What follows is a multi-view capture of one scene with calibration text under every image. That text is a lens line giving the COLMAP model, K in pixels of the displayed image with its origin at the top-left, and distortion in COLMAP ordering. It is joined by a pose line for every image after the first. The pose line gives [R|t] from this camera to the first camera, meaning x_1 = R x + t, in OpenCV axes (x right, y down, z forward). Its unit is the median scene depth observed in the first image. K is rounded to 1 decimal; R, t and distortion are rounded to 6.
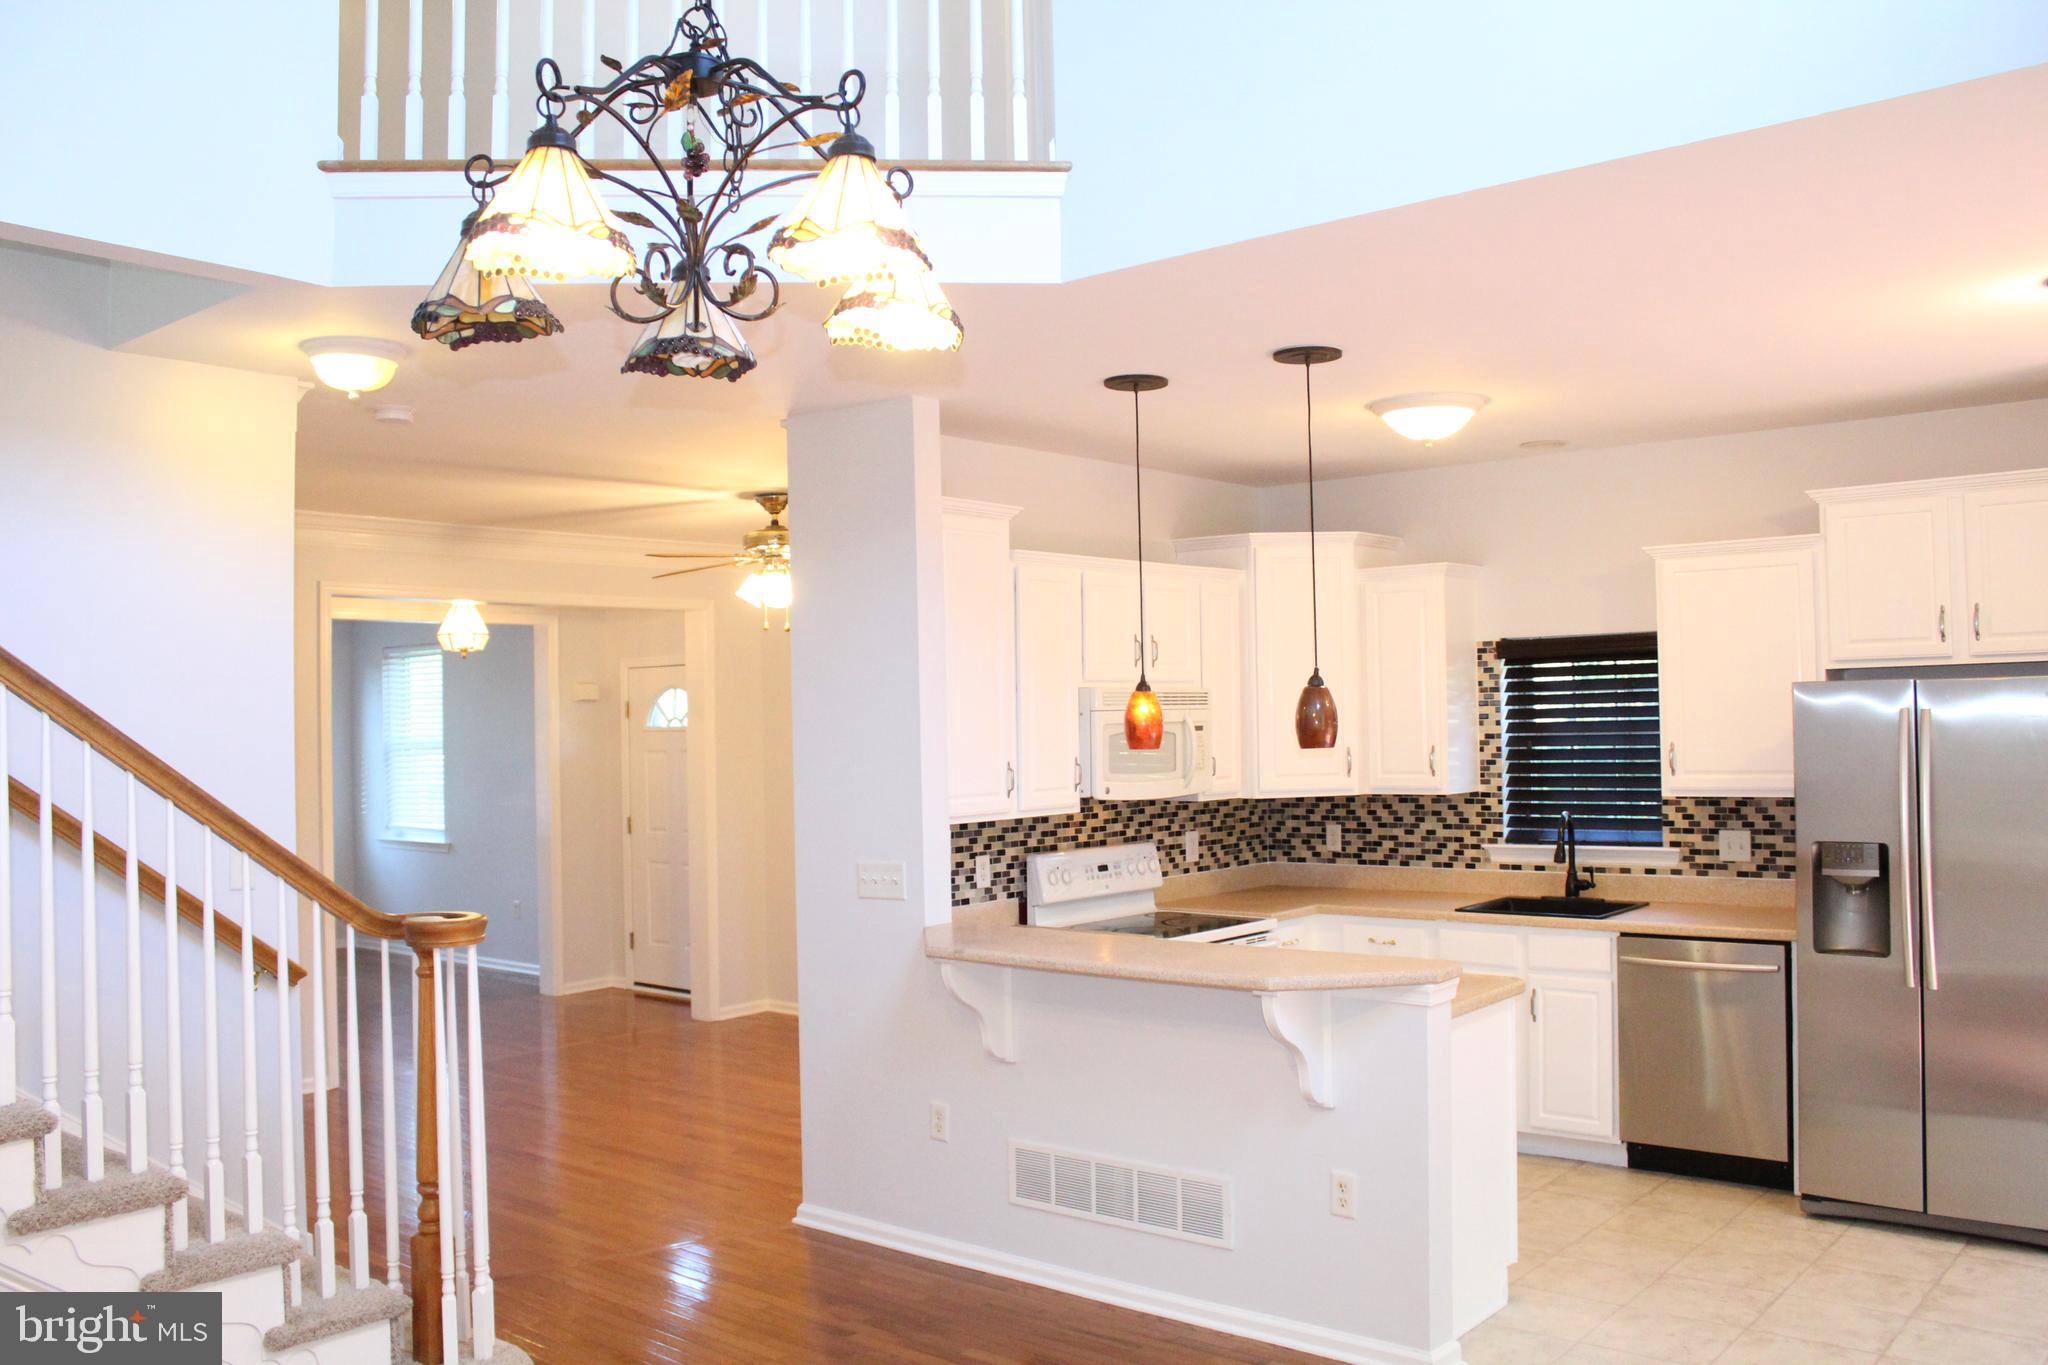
lens RADIAL K [[1699.7, 0, 1018.1], [0, 1699.7, 685.1], [0, 0, 1]] dist [-0.164917, 0.143568]
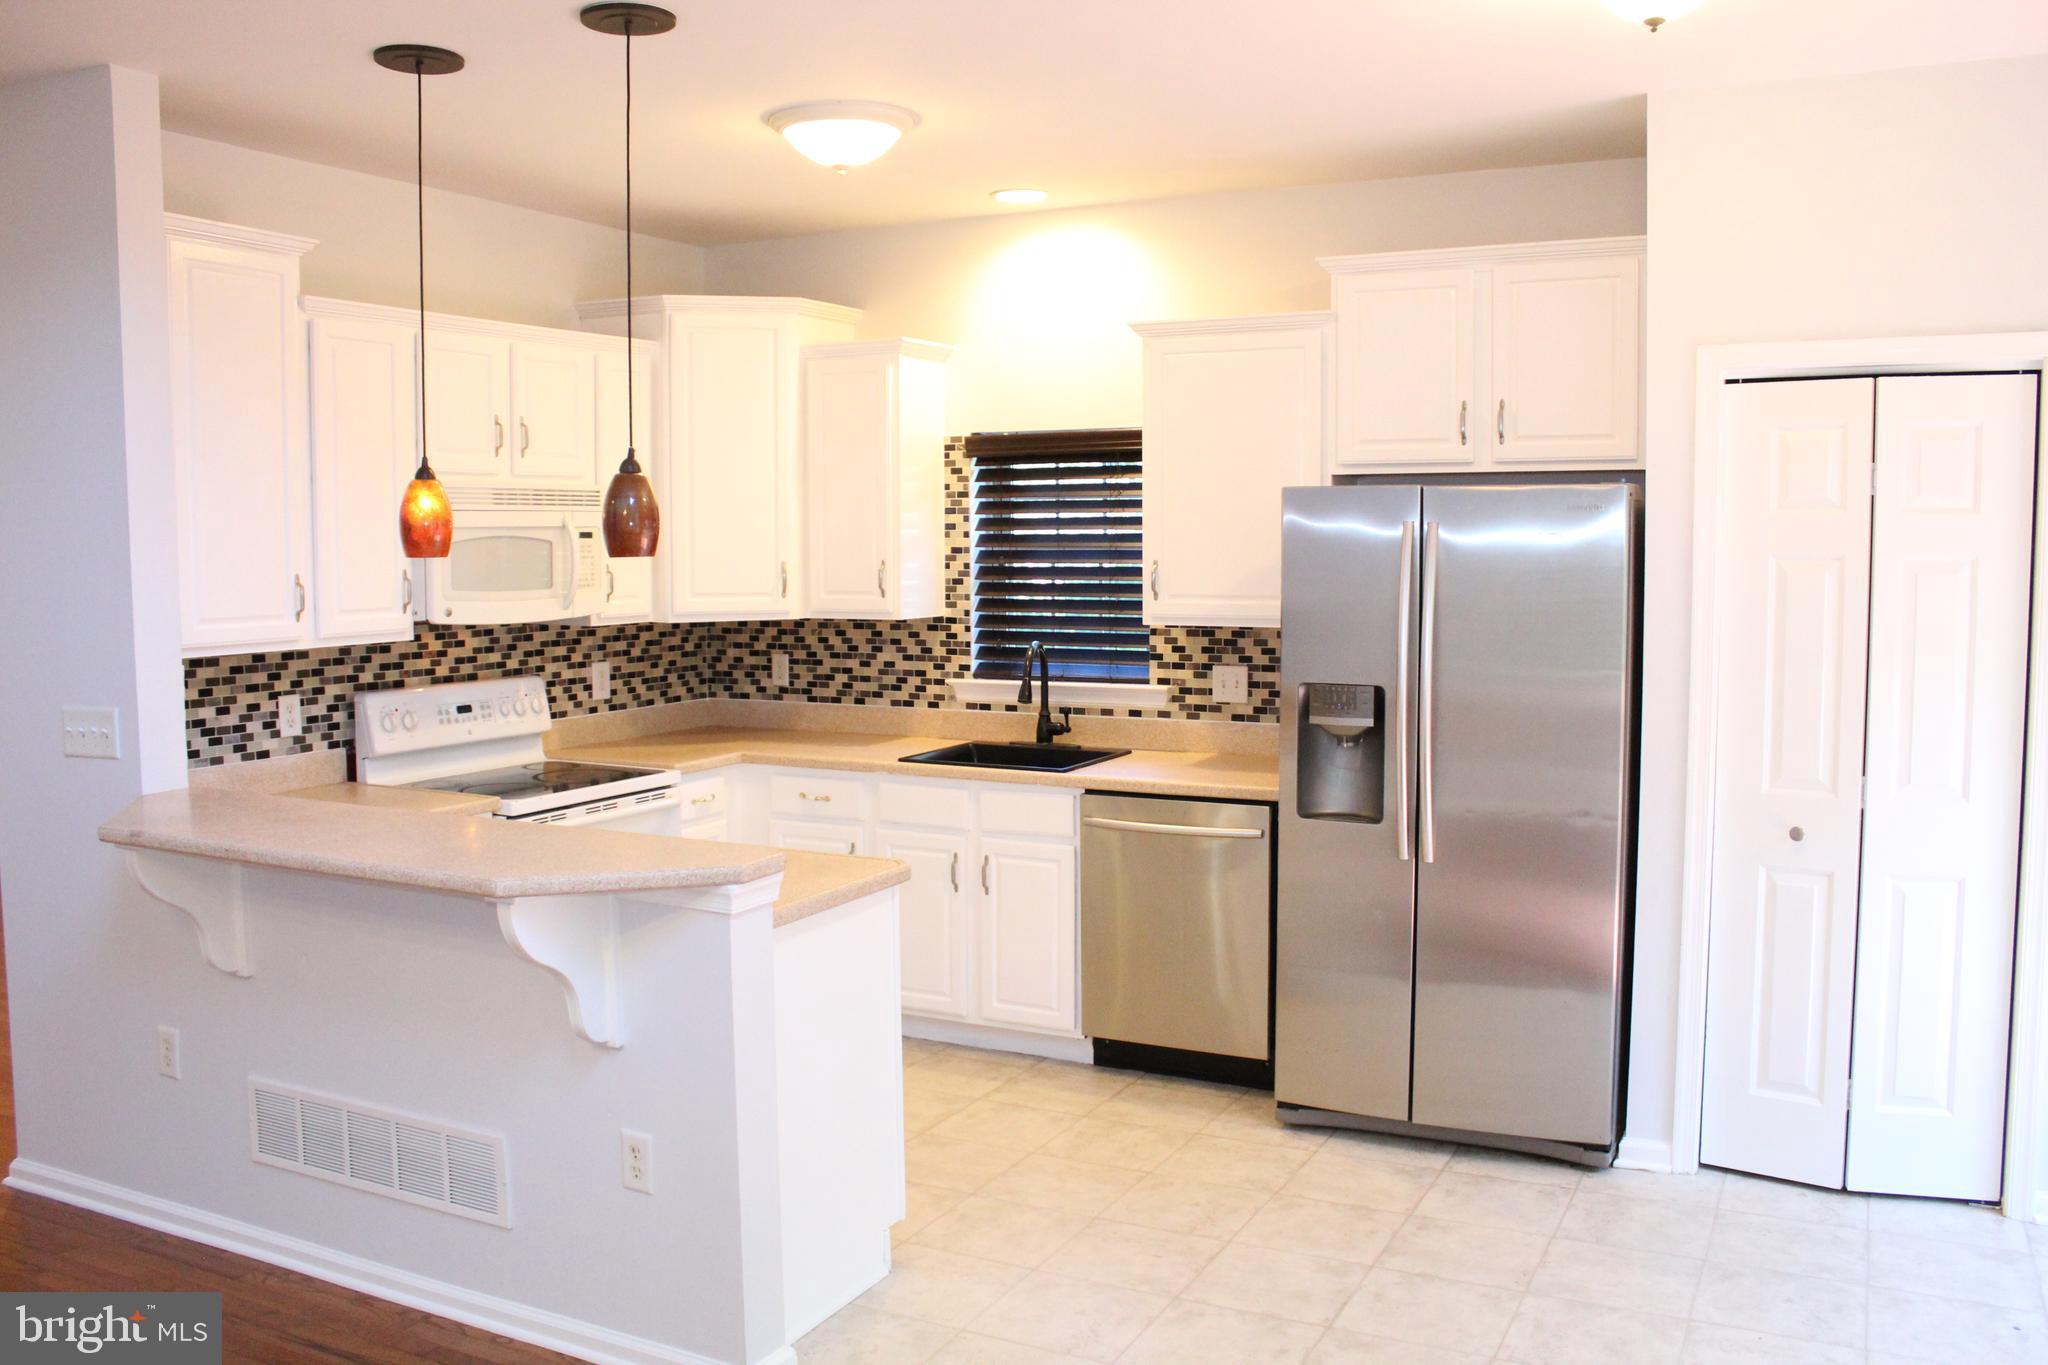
lens RADIAL K [[1712.3, 0, 1024.0], [0, 1712.3, 682.5], [0, 0, 1]] dist [-0.168864, 0.145102]
pose [[0.973699, -0.003507, 0.227812, 0.128718], [-0.019970, 0.994720, 0.100665, 0.010231], [-0.226962, -0.102567, 0.968488, 0.173855]]
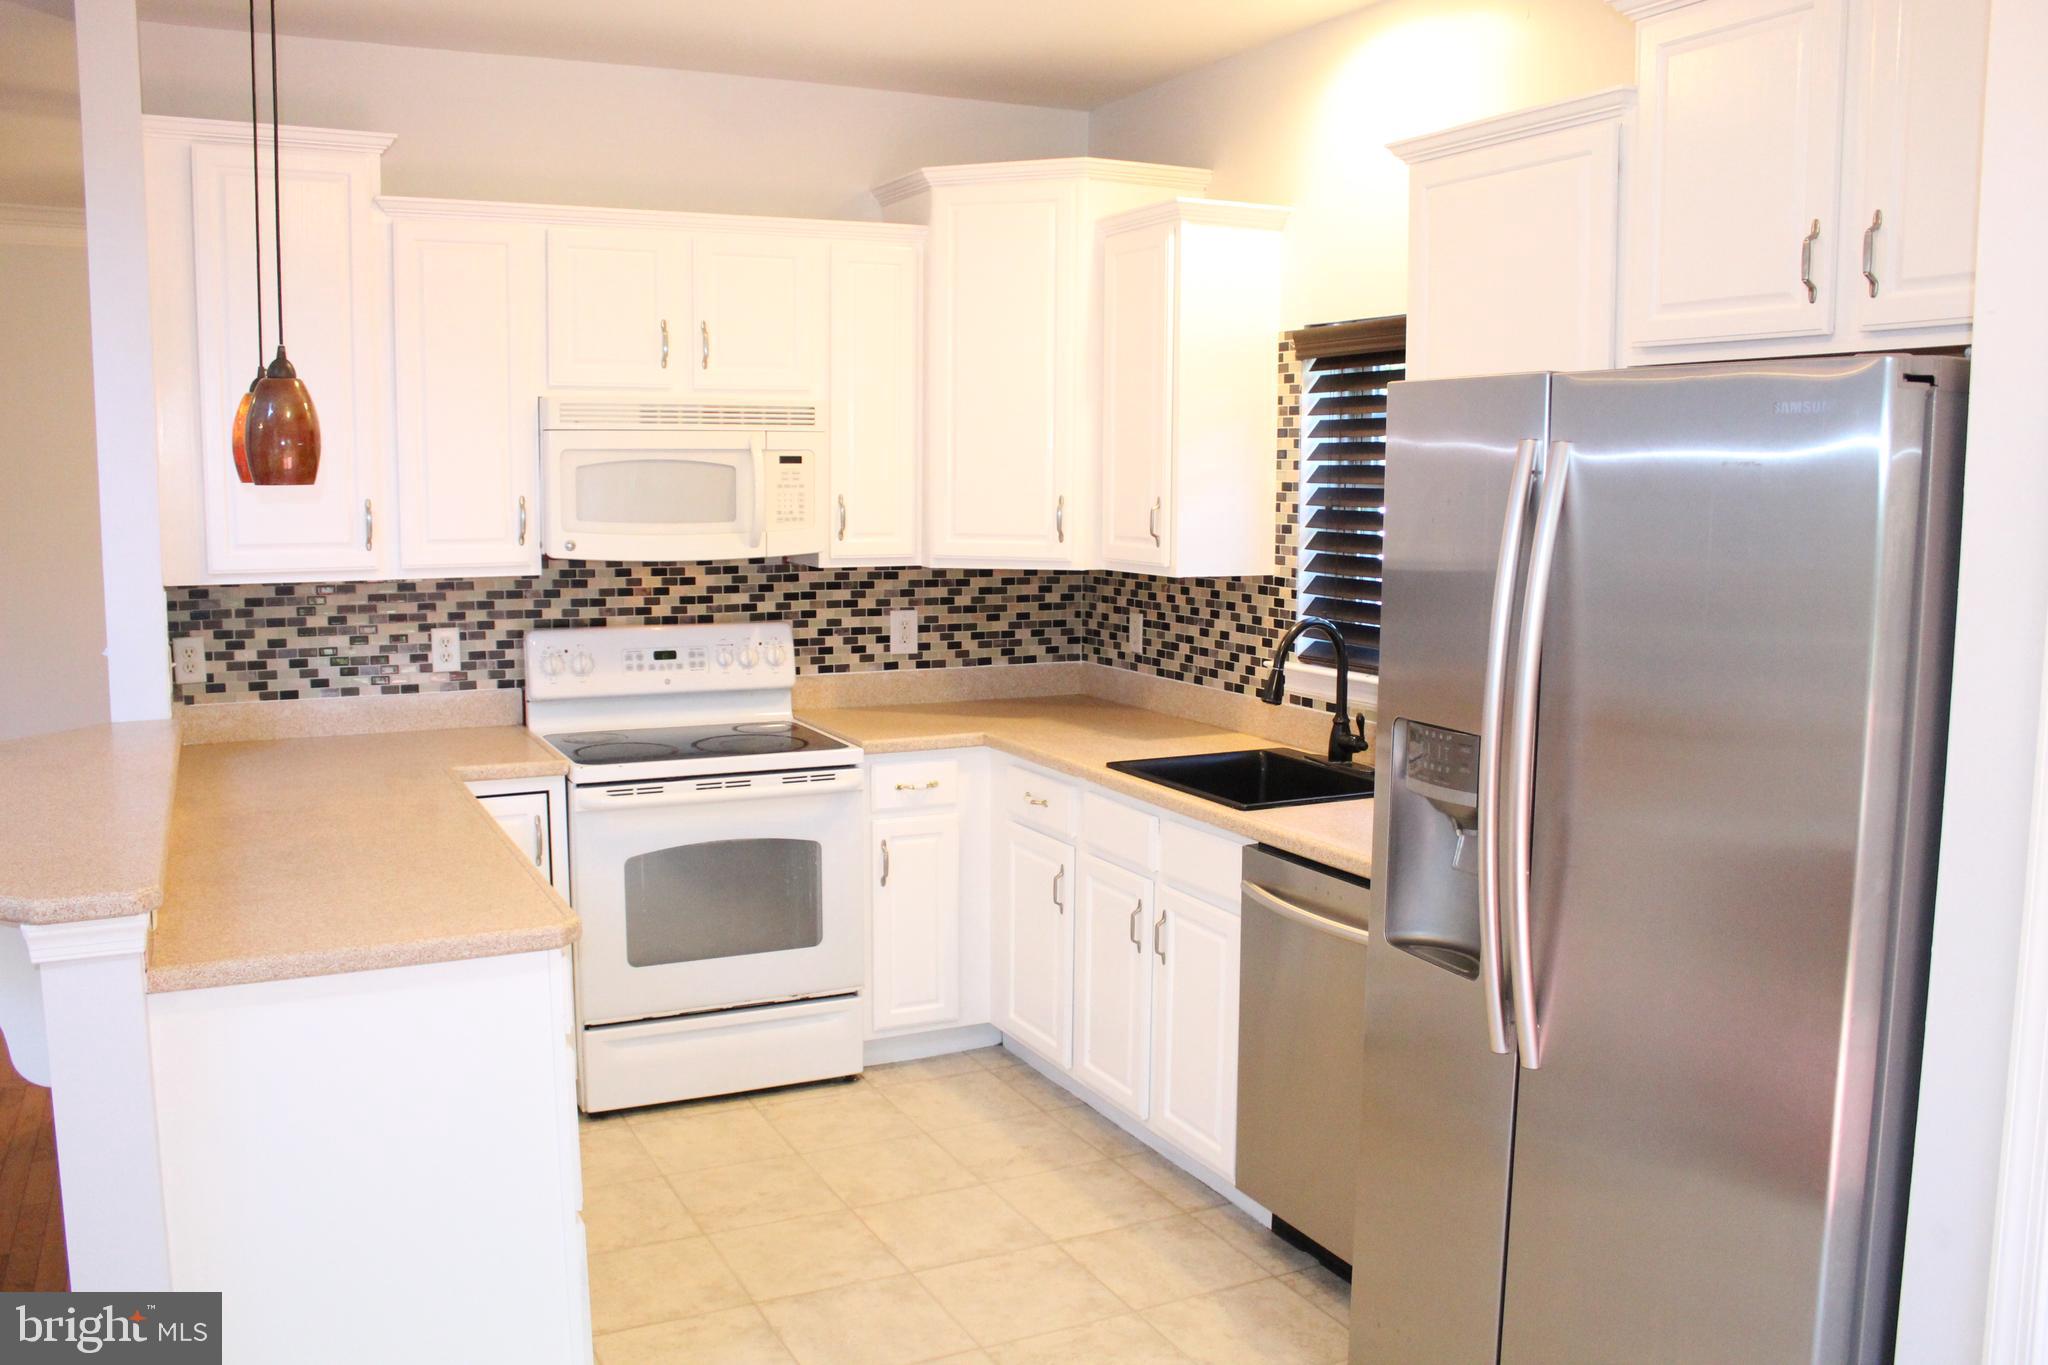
lens RADIAL K [[1699.7, 0, 1018.1], [0, 1699.7, 685.1], [0, 0, 1]] dist [-0.164917, 0.143568]
pose [[0.919030, 0.074422, -0.387098, 0.469197], [-0.016596, 0.988450, 0.150634, 0.011543], [0.393837, -0.132013, 0.909651, 0.420248]]
